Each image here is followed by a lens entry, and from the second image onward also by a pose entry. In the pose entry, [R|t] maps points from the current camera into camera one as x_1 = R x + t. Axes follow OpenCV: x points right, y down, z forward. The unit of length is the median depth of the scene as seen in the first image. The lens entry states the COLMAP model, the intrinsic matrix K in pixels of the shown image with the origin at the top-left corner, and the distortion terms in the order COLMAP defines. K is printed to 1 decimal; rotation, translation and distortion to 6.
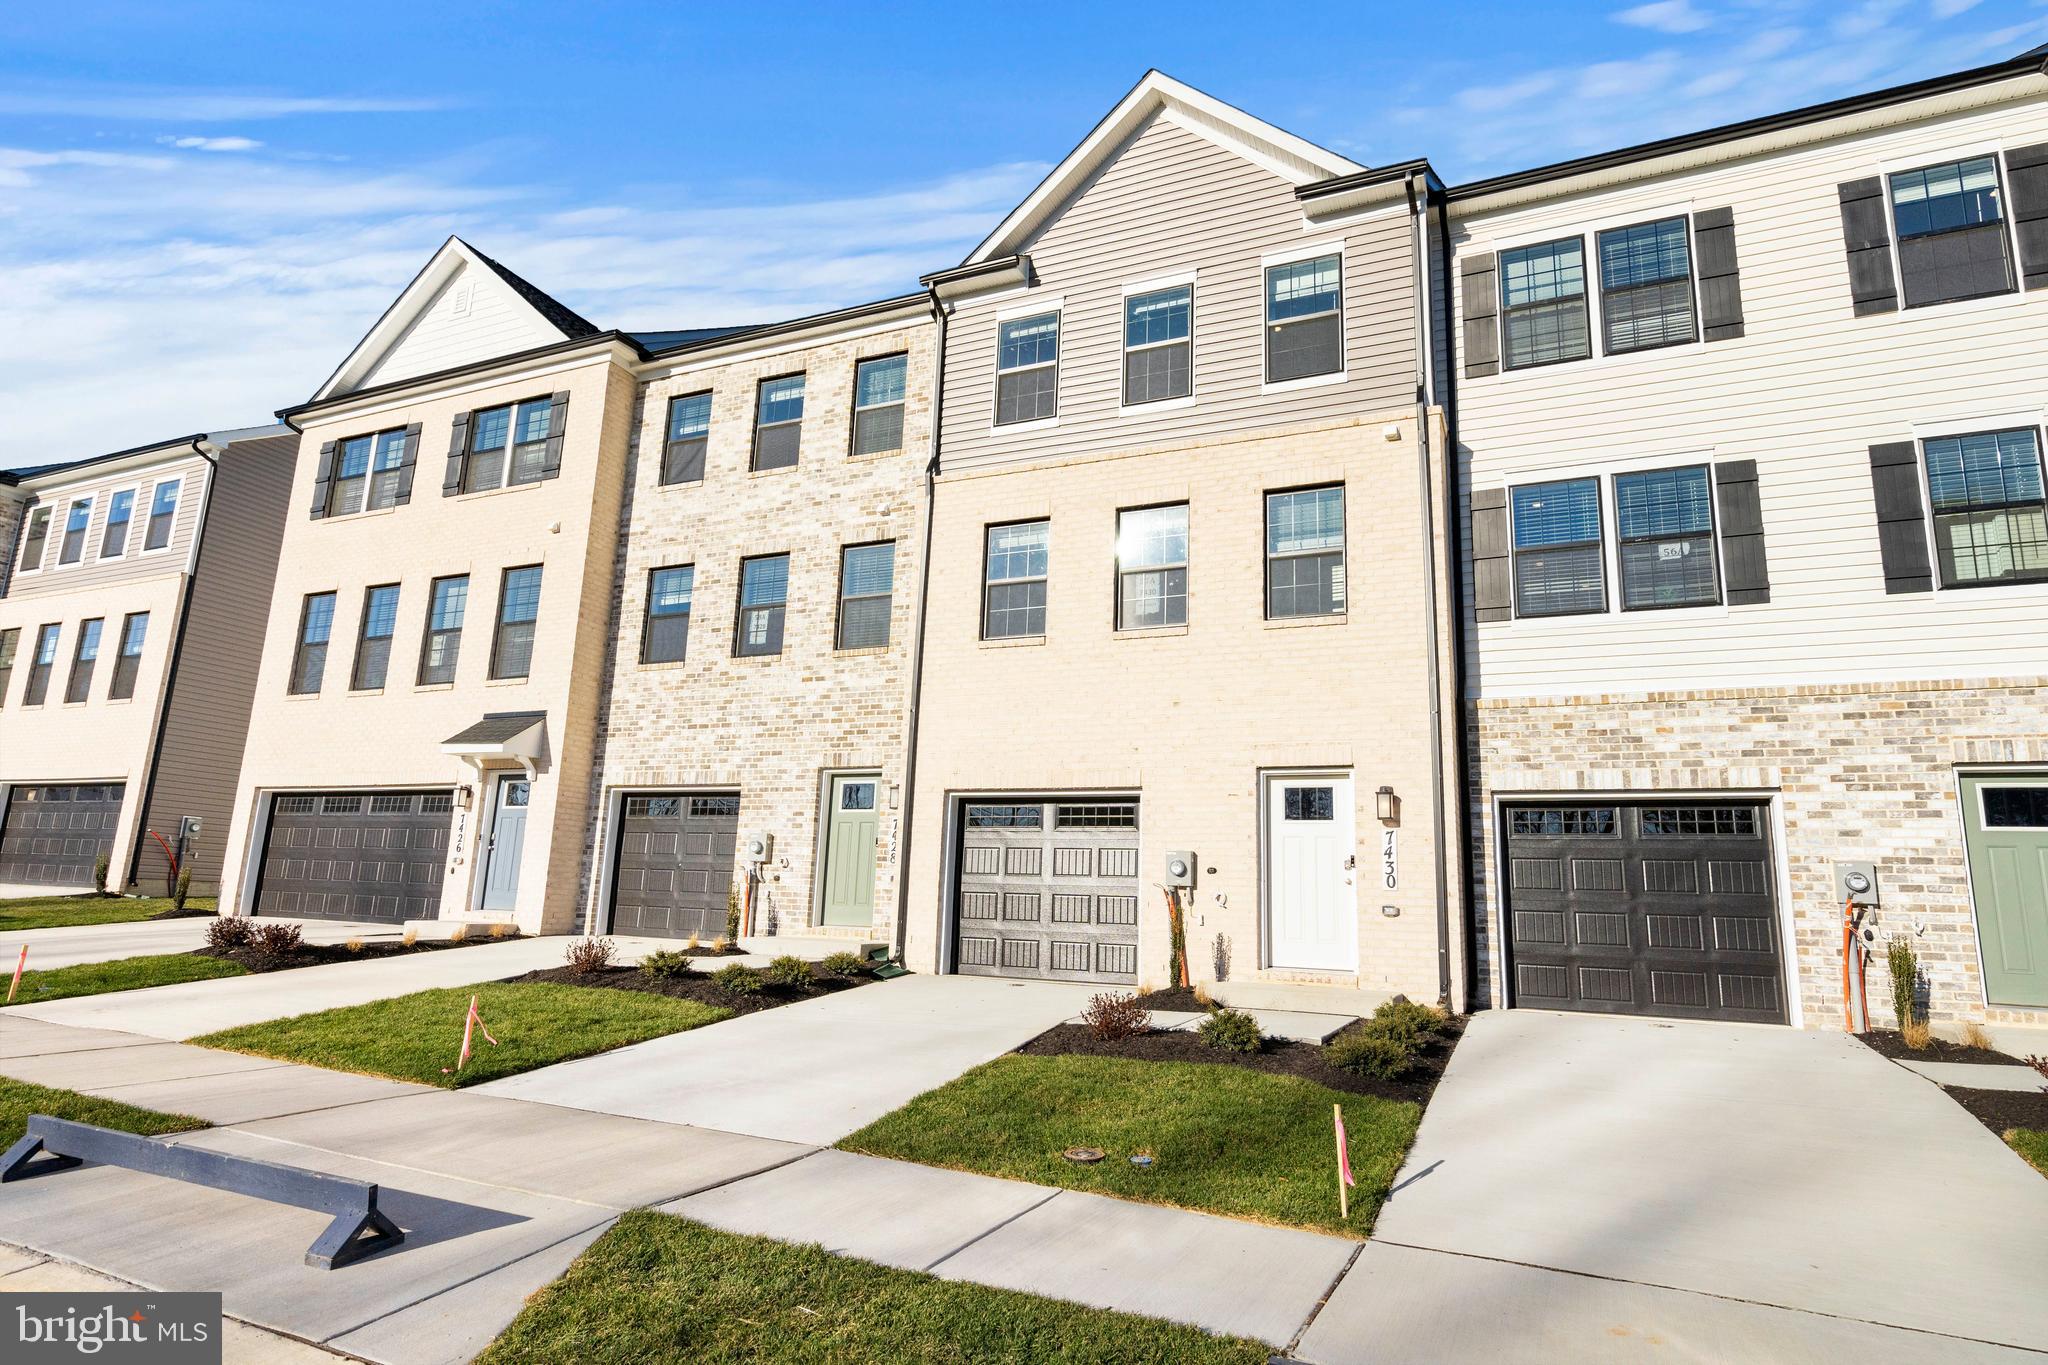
lens RADIAL K [[1115.5, 0, 1028.0], [0, 1115.5, 681.7], [0, 0, 1]] dist [-0.000026, 0.001786]
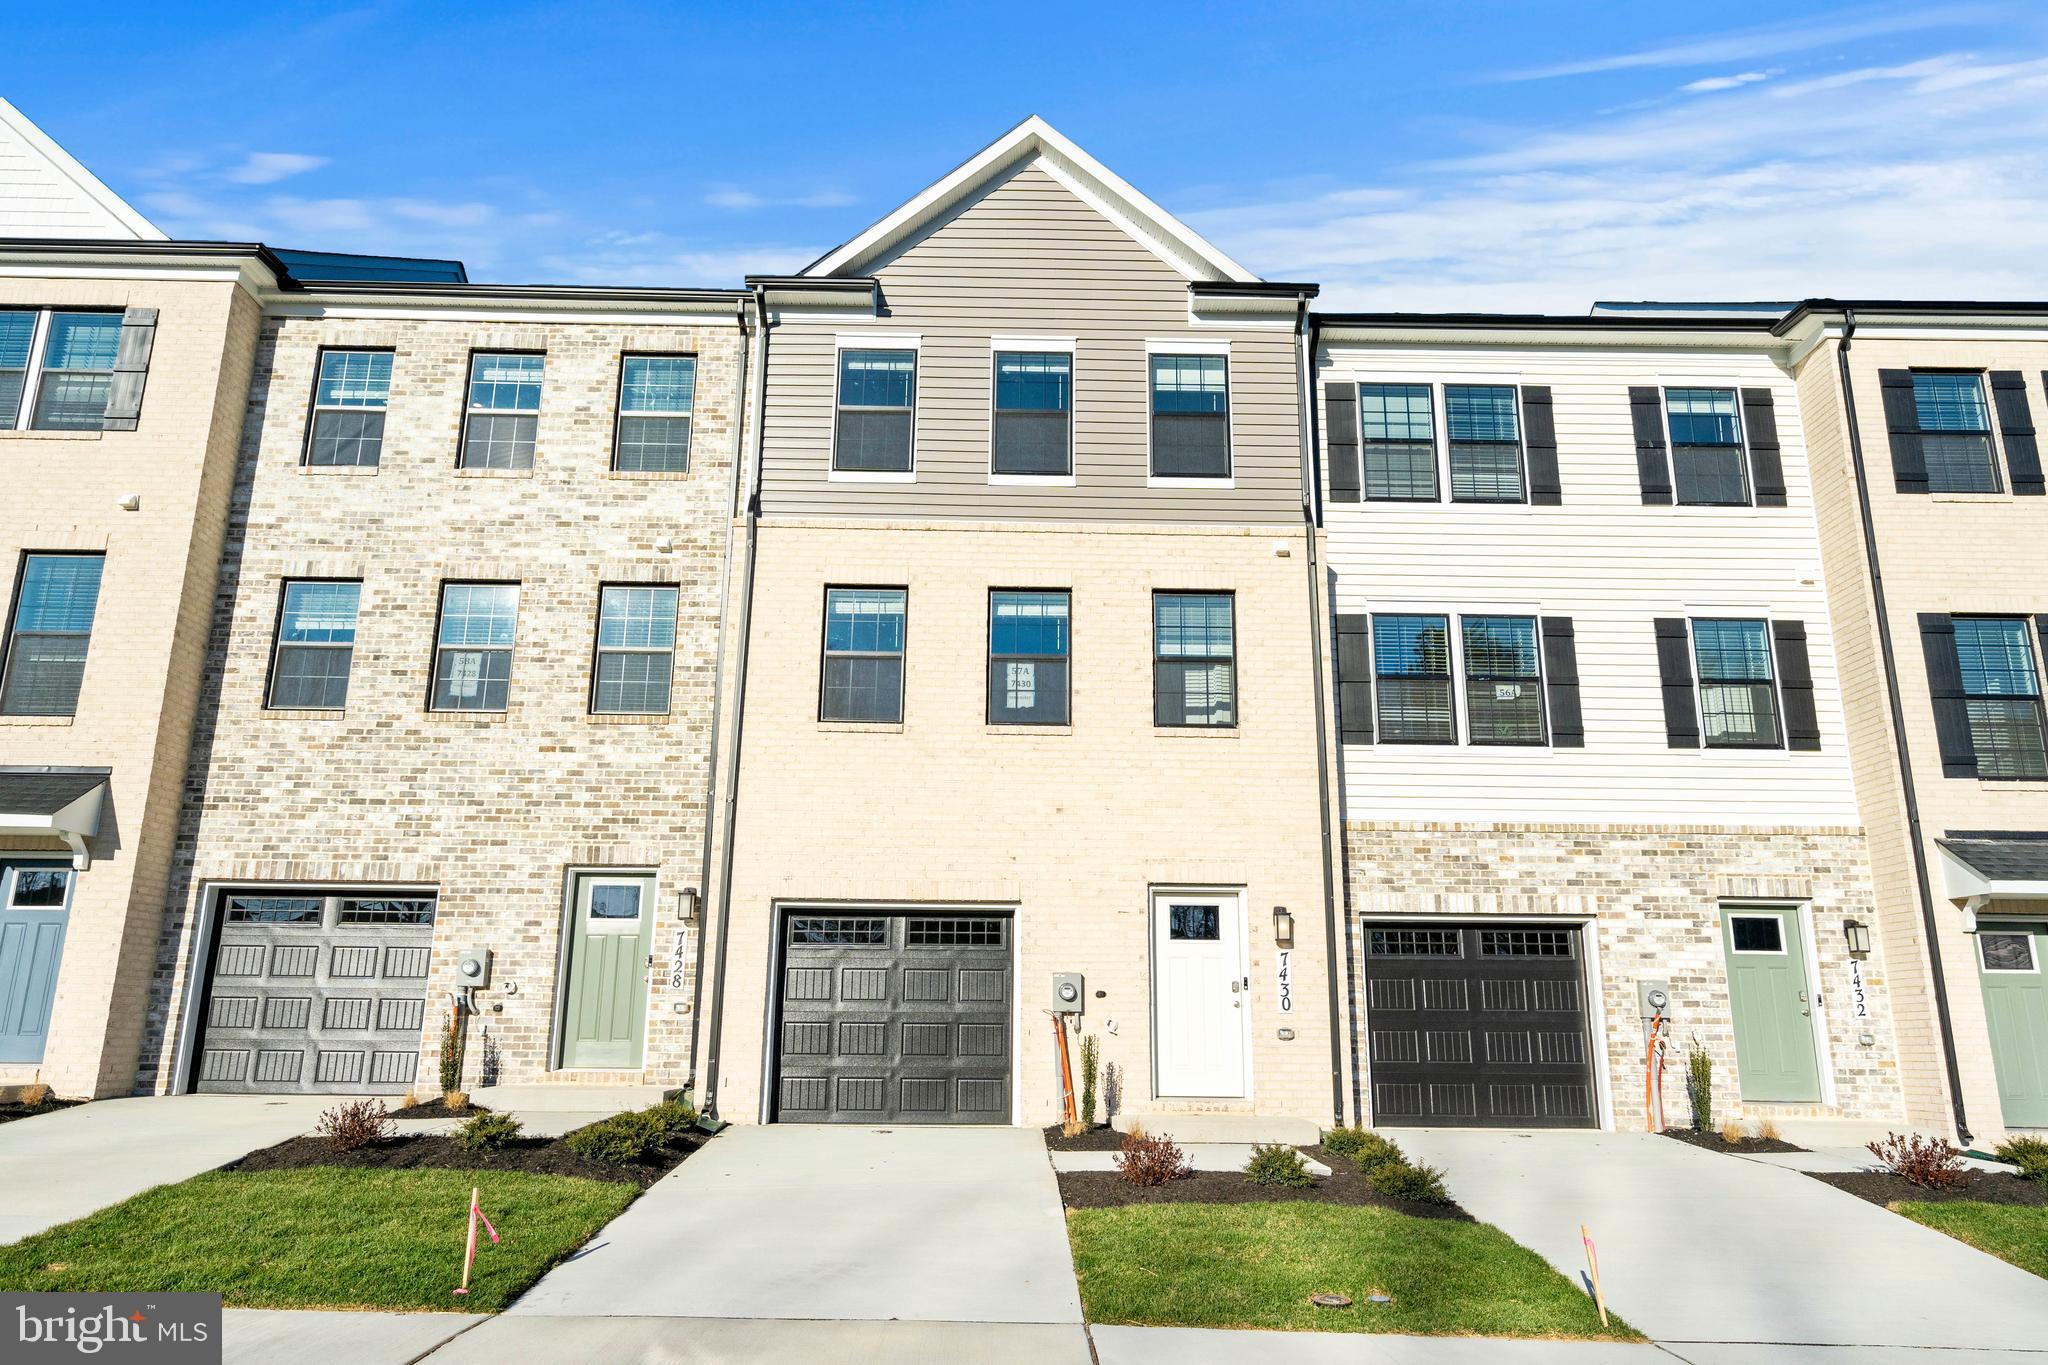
lens RADIAL K [[1359.6, 0, 1024.4], [0, 1359.6, 684.1], [0, 0, 1]] dist [0.003777, 0.001794]
pose [[0.903279, 0.081055, 0.421328, -0.363606], [-0.064056, 0.996464, -0.054371, -0.020333], [-0.424245, 0.022124, 0.905277, -0.000629]]
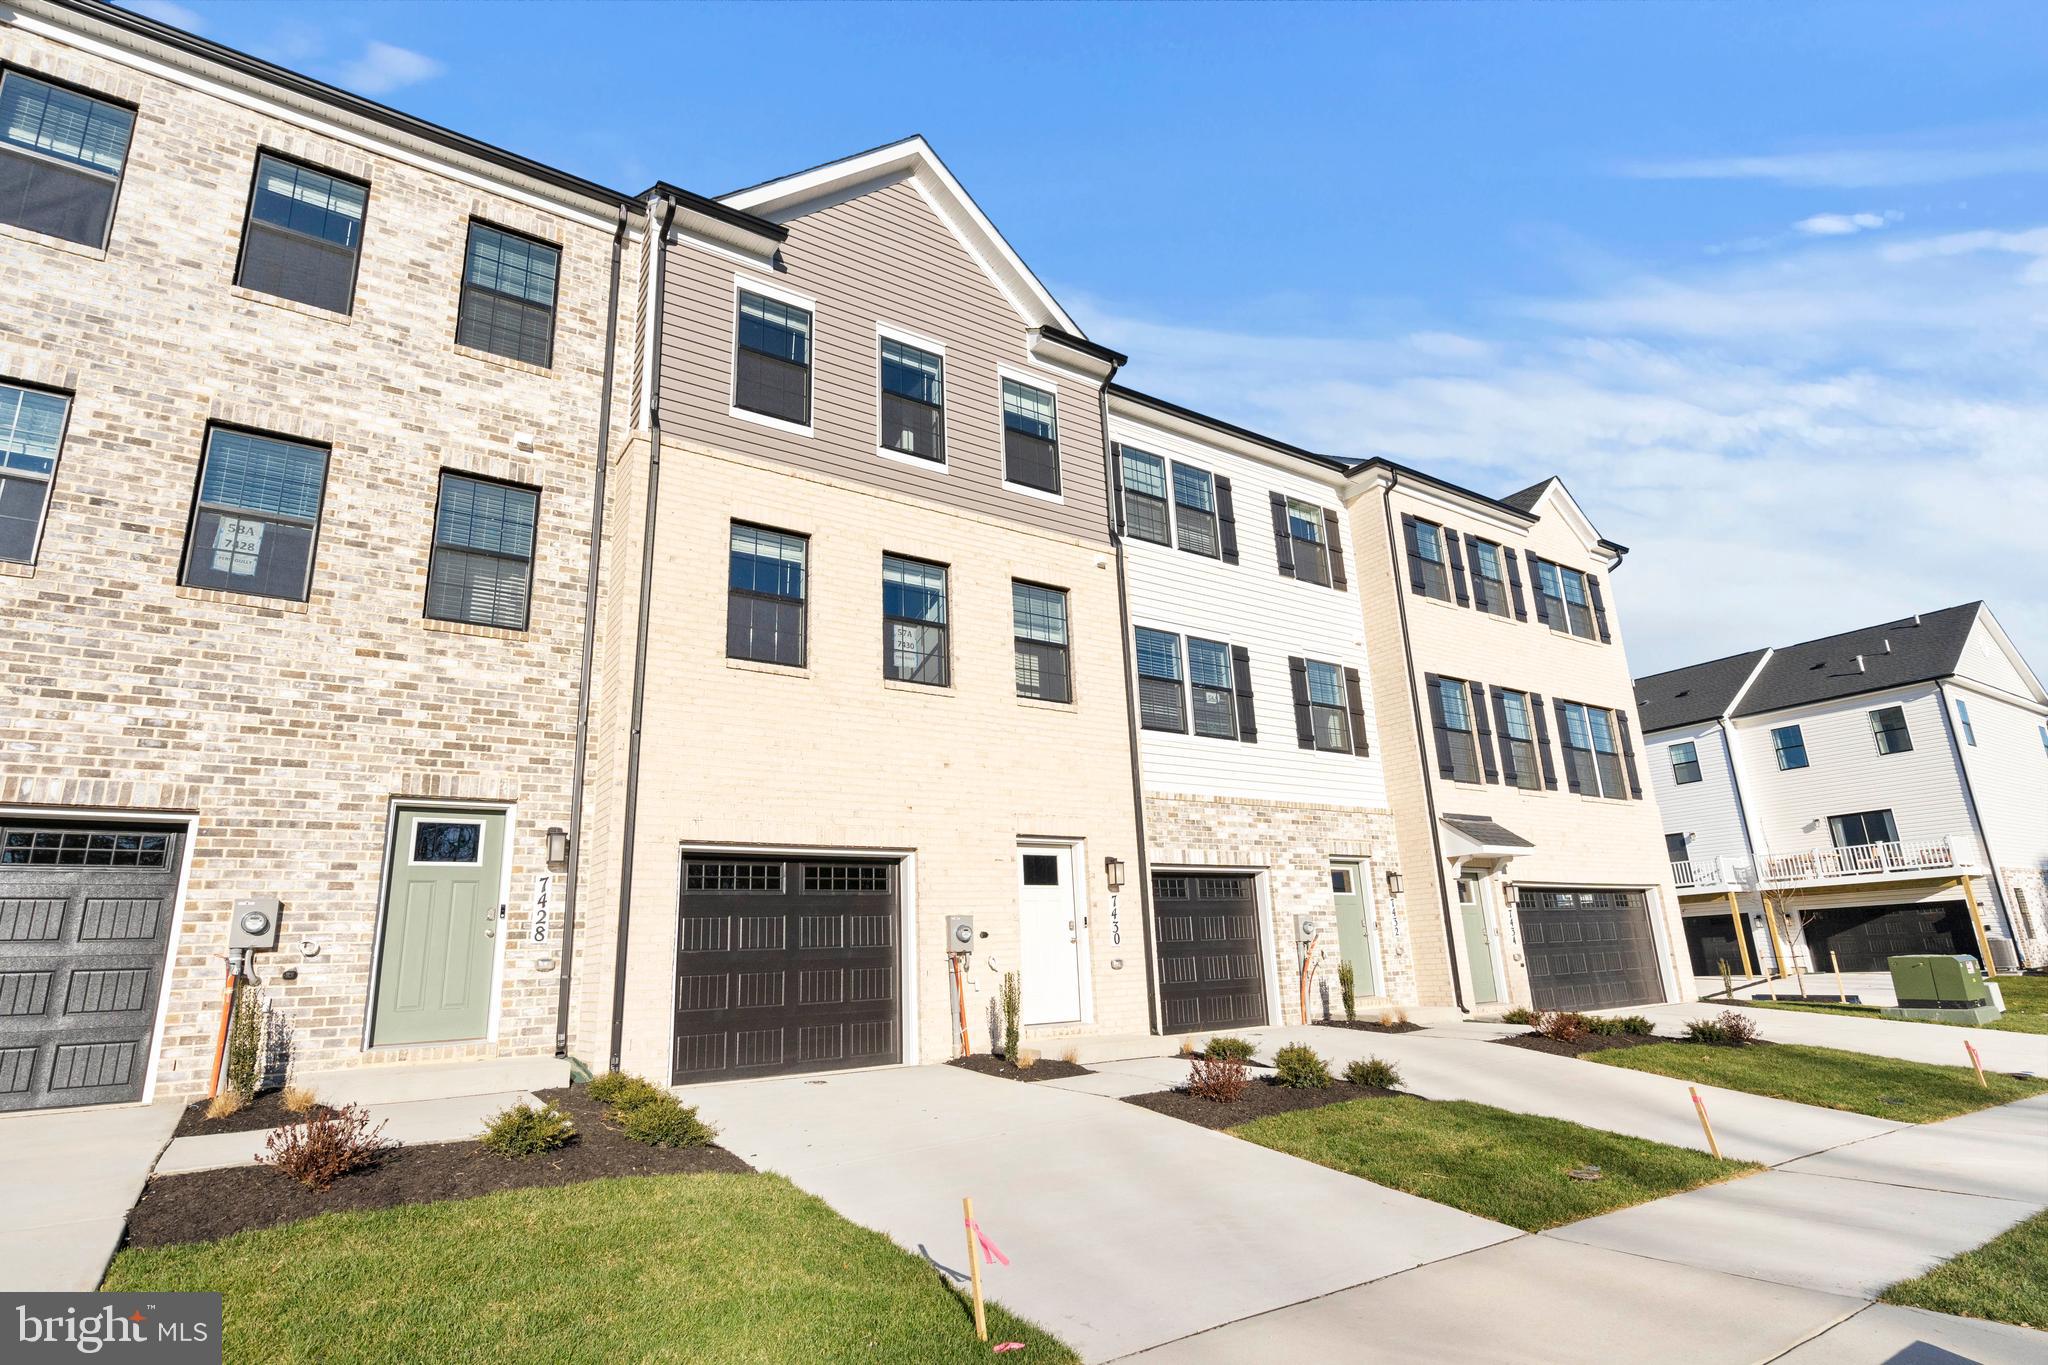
lens RADIAL K [[1038.9, 0, 1025.4], [0, 1038.9, 682.6], [0, 0, 1]] dist [0.002467, -0.000091]
pose [[0.515646, 0.171153, 0.839533, -0.603182], [-0.115683, 0.984780, -0.129710, 0.057988], [-0.848956, -0.030236, 0.527597, 0.446552]]
